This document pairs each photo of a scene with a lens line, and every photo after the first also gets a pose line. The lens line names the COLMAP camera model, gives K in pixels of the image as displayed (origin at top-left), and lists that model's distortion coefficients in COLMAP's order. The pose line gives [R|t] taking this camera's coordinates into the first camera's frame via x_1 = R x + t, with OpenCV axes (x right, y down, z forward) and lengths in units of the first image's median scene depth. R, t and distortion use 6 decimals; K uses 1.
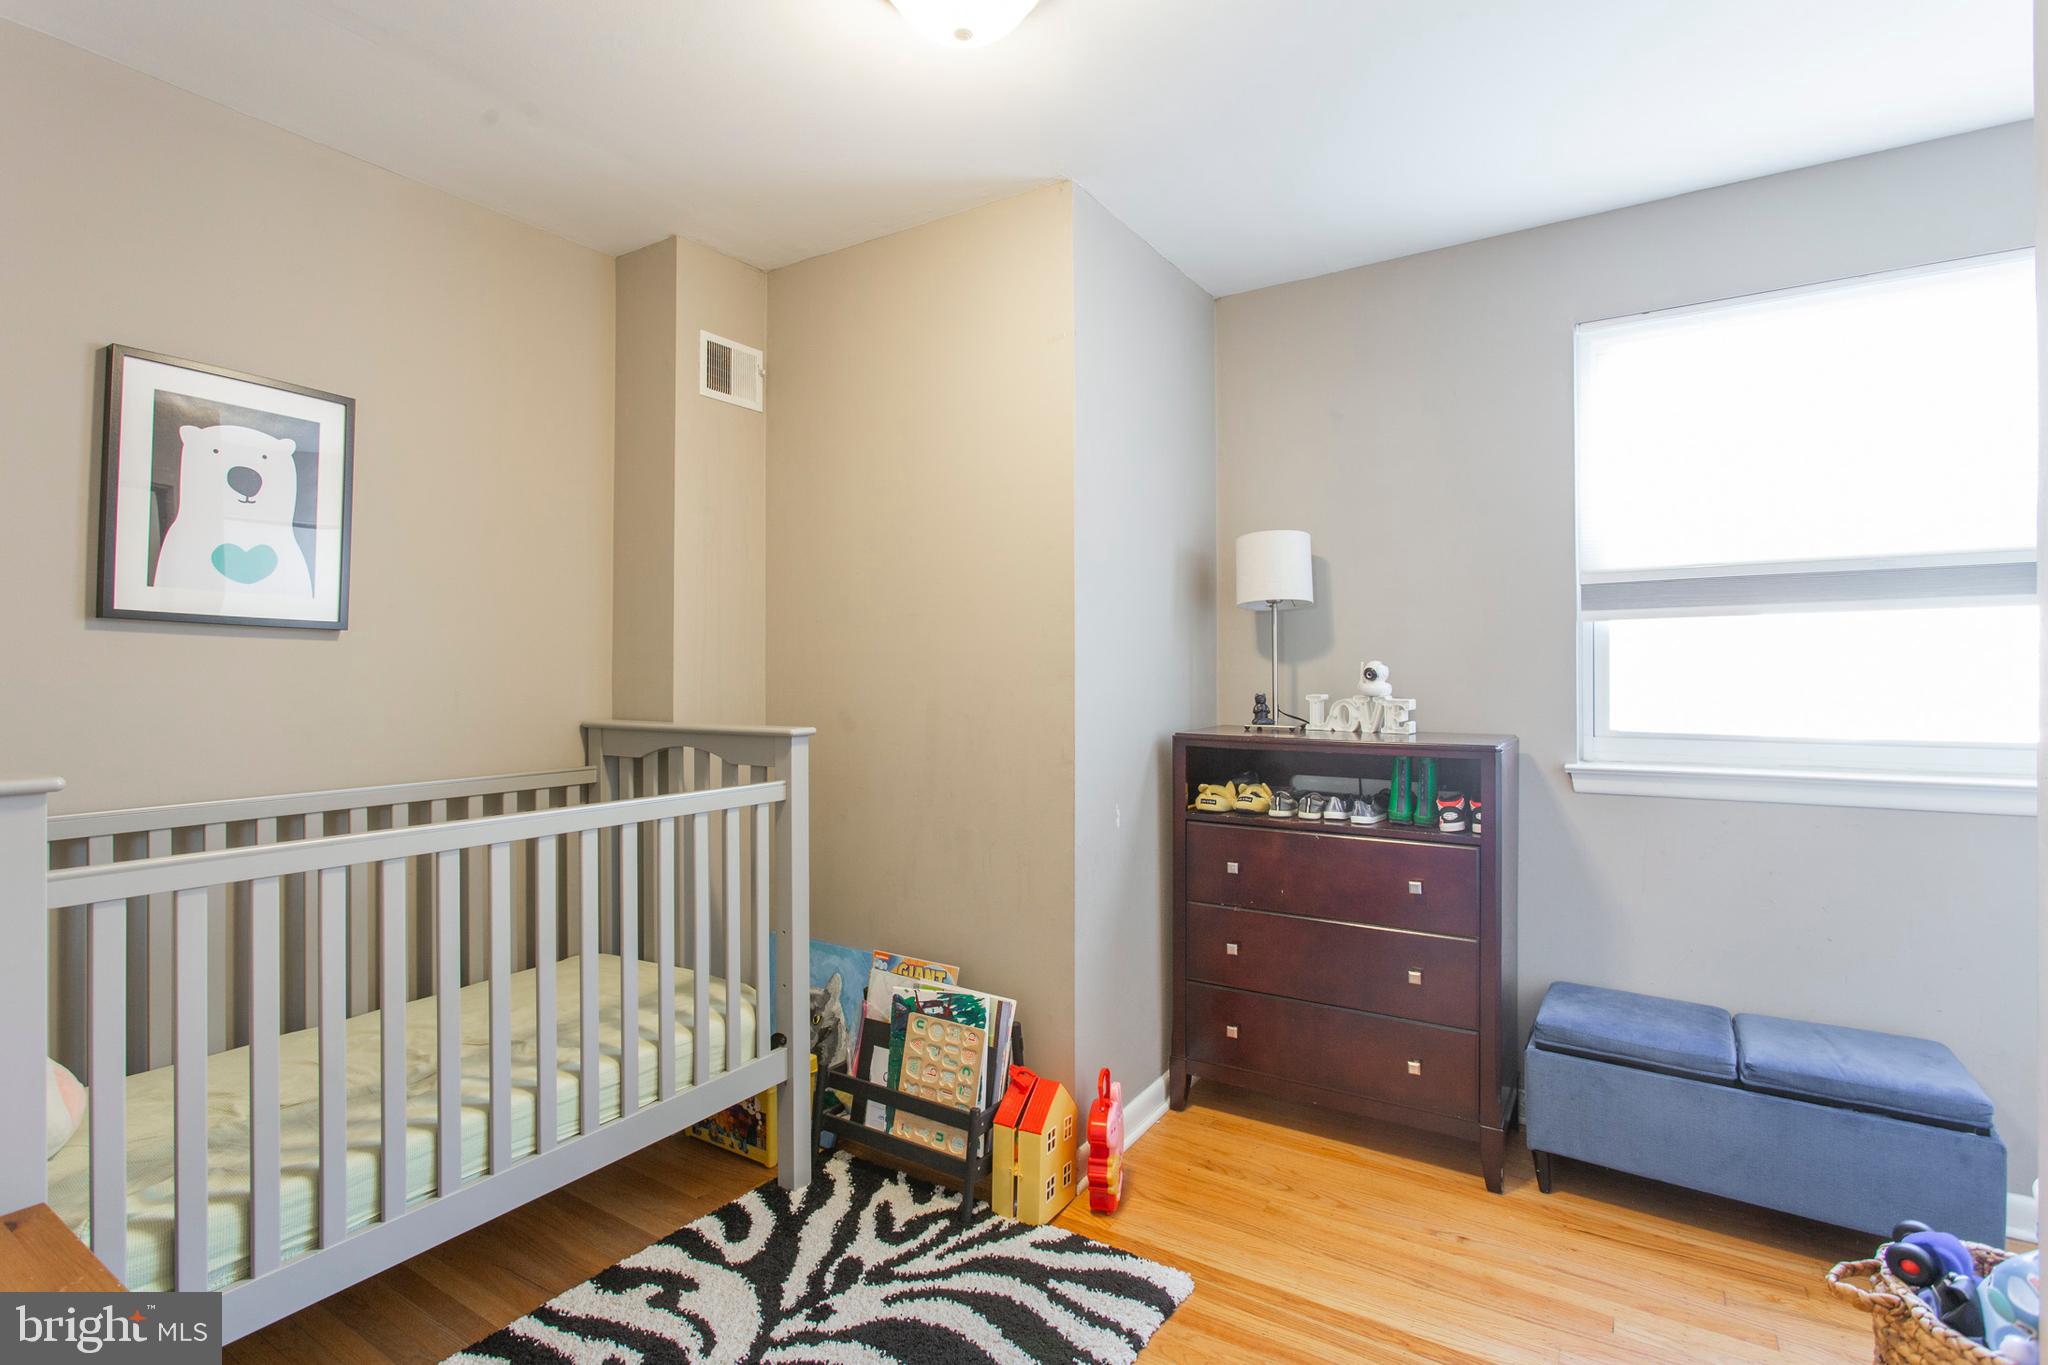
lens RADIAL K [[1013.0, 0, 994.6], [0, 1013.0, 659.4], [0, 0, 1]] dist [-0.014784, 0.016039]
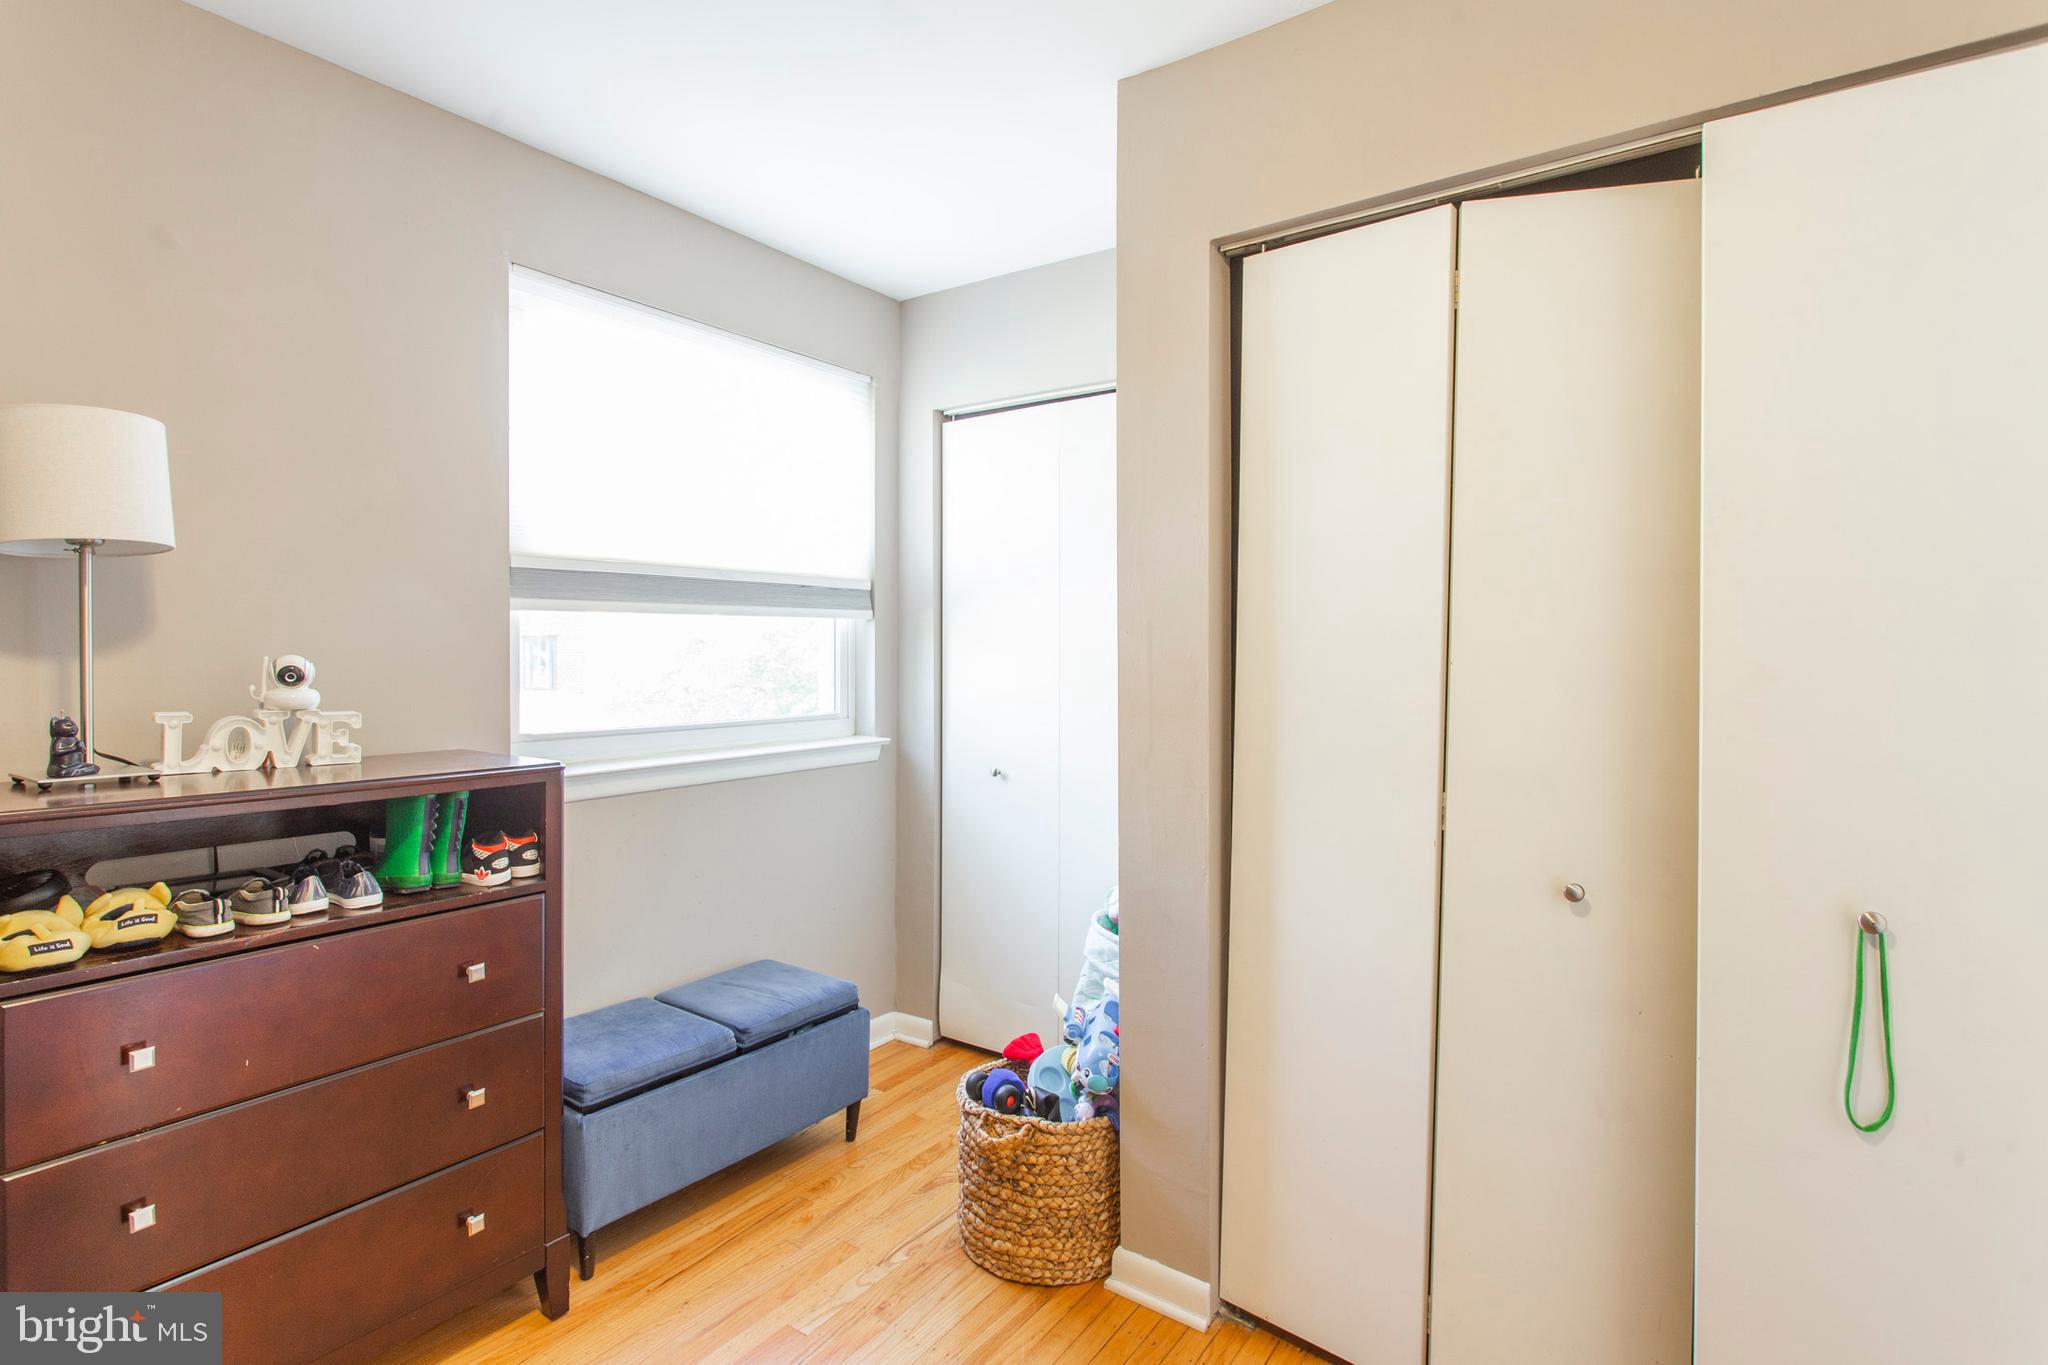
lens RADIAL K [[1013.0, 0, 994.6], [0, 1013.0, 659.4], [0, 0, 1]] dist [-0.014784, 0.016039]
pose [[0.027757, -0.000234, 0.999615, -0.266506], [-0.009165, 0.999958, 0.000489, -0.000320], [-0.999573, -0.009175, 0.027753, 0.564926]]
